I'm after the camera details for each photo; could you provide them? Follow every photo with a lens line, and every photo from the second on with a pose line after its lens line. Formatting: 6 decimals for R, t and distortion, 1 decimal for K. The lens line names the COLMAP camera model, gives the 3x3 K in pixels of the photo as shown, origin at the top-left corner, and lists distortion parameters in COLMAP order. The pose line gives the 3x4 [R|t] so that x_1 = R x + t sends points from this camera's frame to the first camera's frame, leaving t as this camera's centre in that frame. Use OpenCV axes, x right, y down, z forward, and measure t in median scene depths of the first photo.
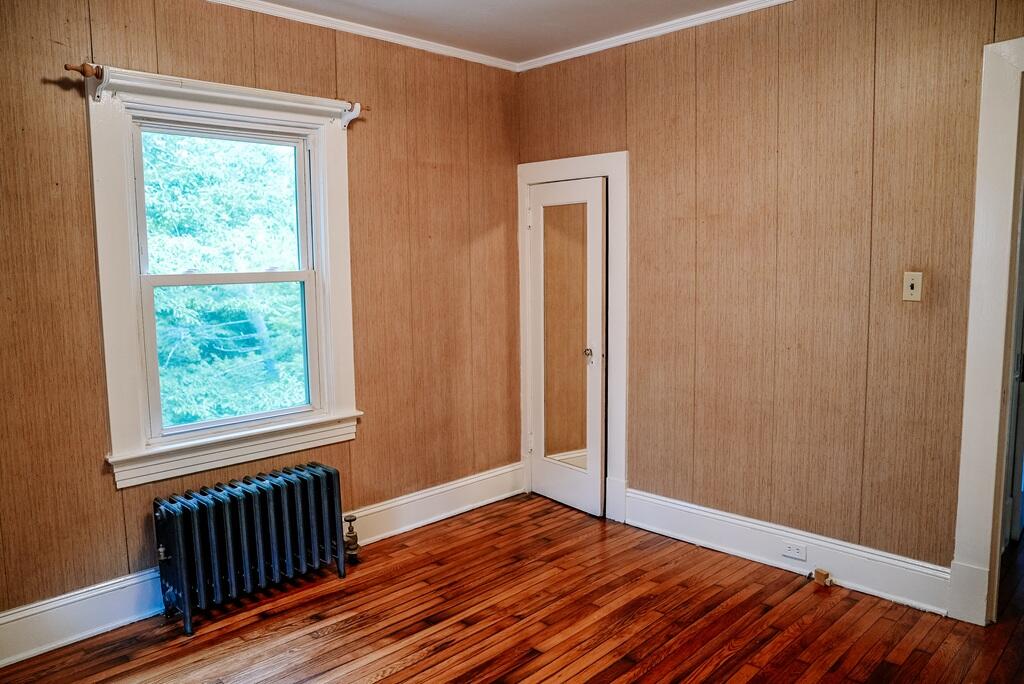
lens RADIAL K [[720.3, 0, 517.9], [0, 720.3, 345.3], [0, 0, 1]] dist [-0.113618, 0.080062]
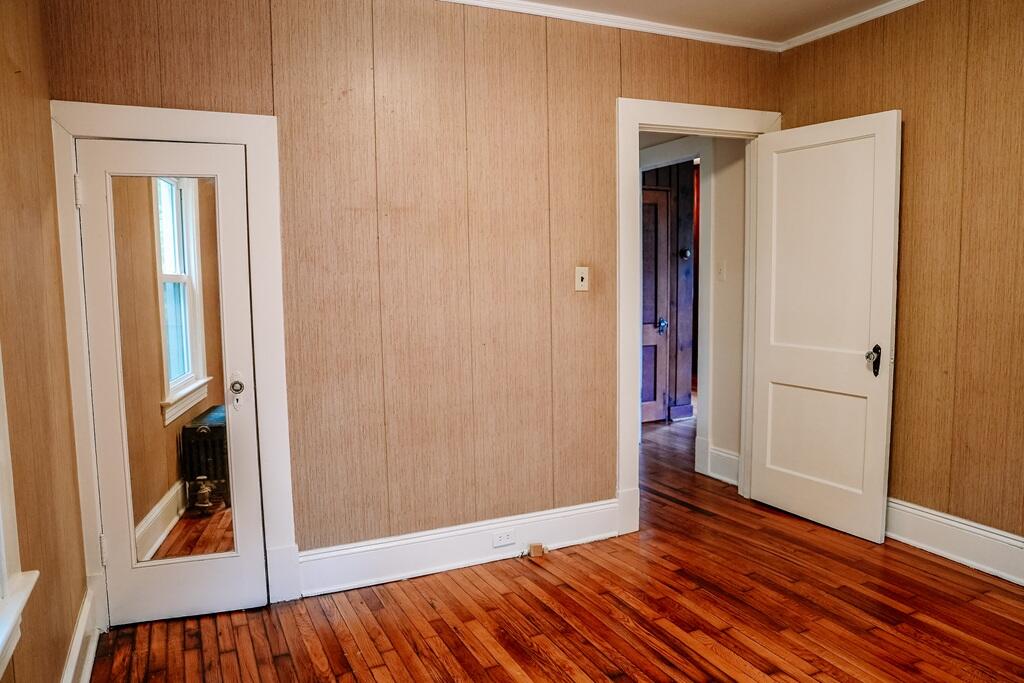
lens RADIAL K [[720.3, 0, 517.9], [0, 720.3, 344.8], [0, 0, 1]] dist [-0.113618, 0.080062]
pose [[0.336148, -0.084146, 0.938042, -0.560468], [0.122236, 0.991474, 0.045135, -0.035083], [-0.933843, 0.099490, 0.343568, 0.590167]]
